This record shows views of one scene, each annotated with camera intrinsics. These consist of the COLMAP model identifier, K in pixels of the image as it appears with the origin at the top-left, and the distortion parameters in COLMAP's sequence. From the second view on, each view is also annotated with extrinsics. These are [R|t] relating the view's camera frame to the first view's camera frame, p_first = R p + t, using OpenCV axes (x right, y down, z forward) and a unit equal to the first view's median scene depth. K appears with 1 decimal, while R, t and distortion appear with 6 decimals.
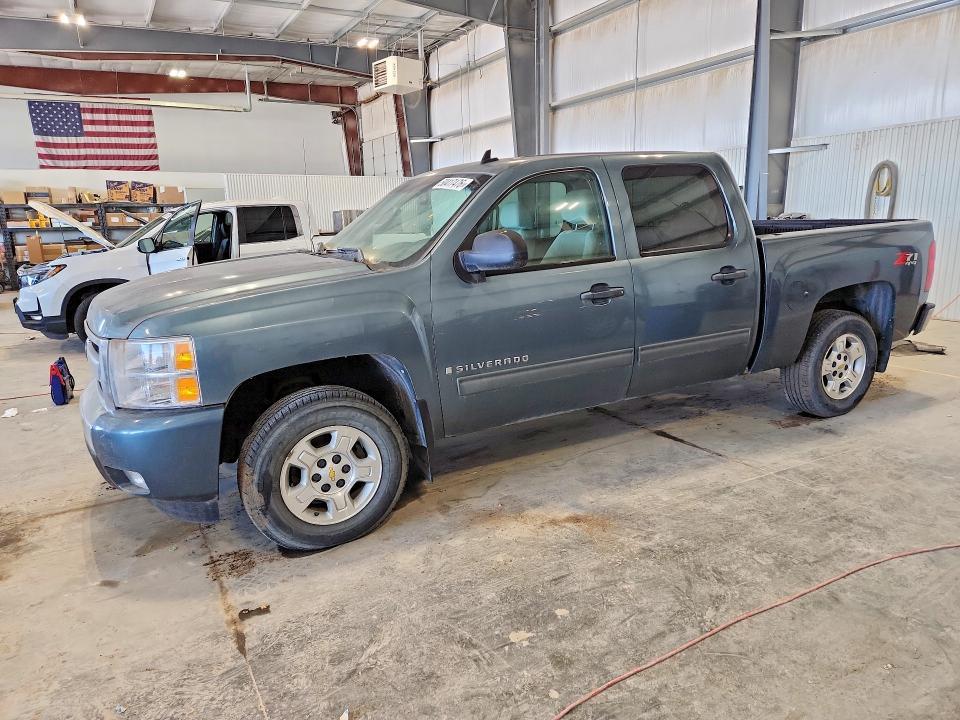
lens RADIAL K [[636.3, 0, 476.6], [0, 636.3, 358.1], [0, 0, 1]] dist [0.065659, -0.049201]
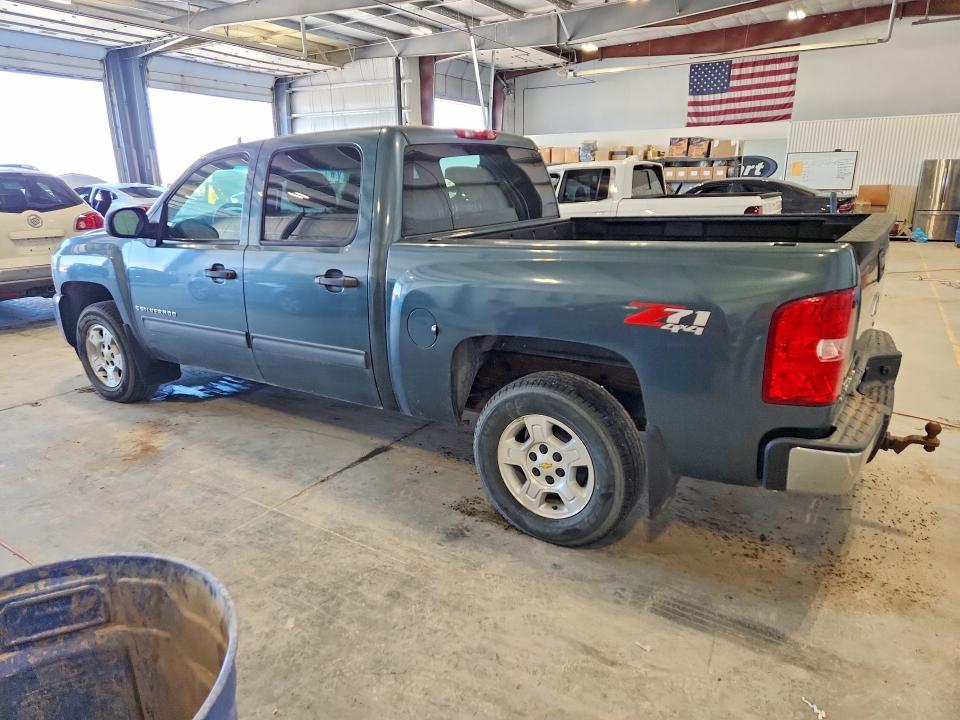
lens RADIAL K [[636.3, 0, 476.6], [0, 636.3, 358.1], [0, 0, 1]] dist [0.065659, -0.049201]
pose [[0.476890, 0.255966, -0.840867, 0.285334], [-0.187832, 0.964237, 0.186994, -0.052493], [0.858659, 0.068766, 0.507913, 0.175834]]
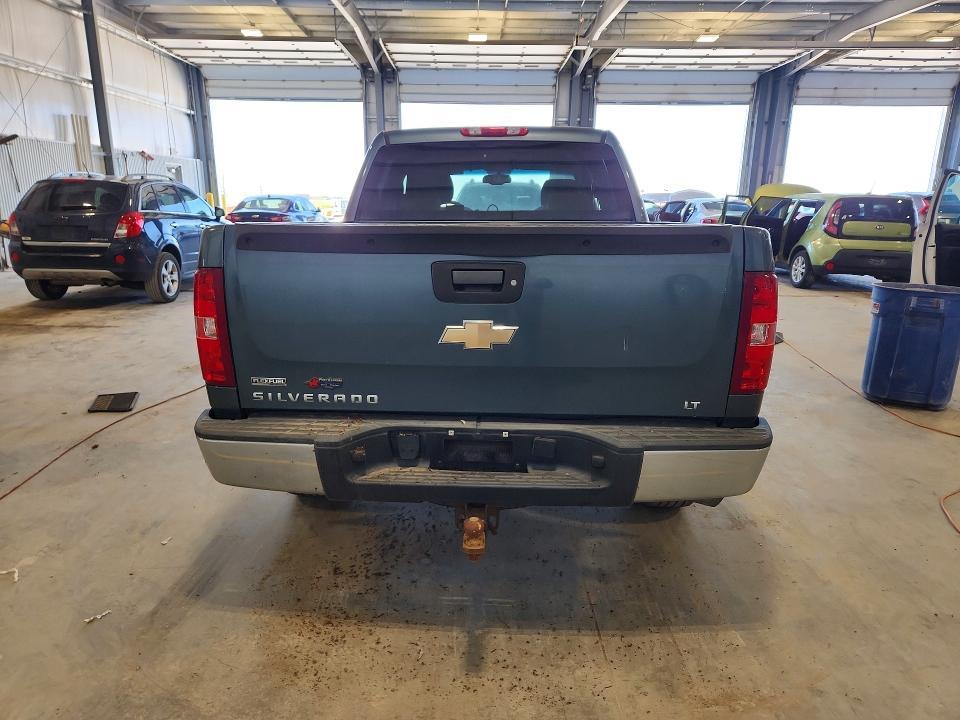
lens RADIAL K [[661.7, 0, 480.0], [0, 661.7, 360.0], [0, 0, 1]] dist [0.011273, -0.000062]
pose [[-0.508165, 0.223656, -0.831713, 0.294583], [-0.179320, 0.917055, 0.356167, -0.093745], [0.842385, 0.330134, -0.425909, 0.404036]]
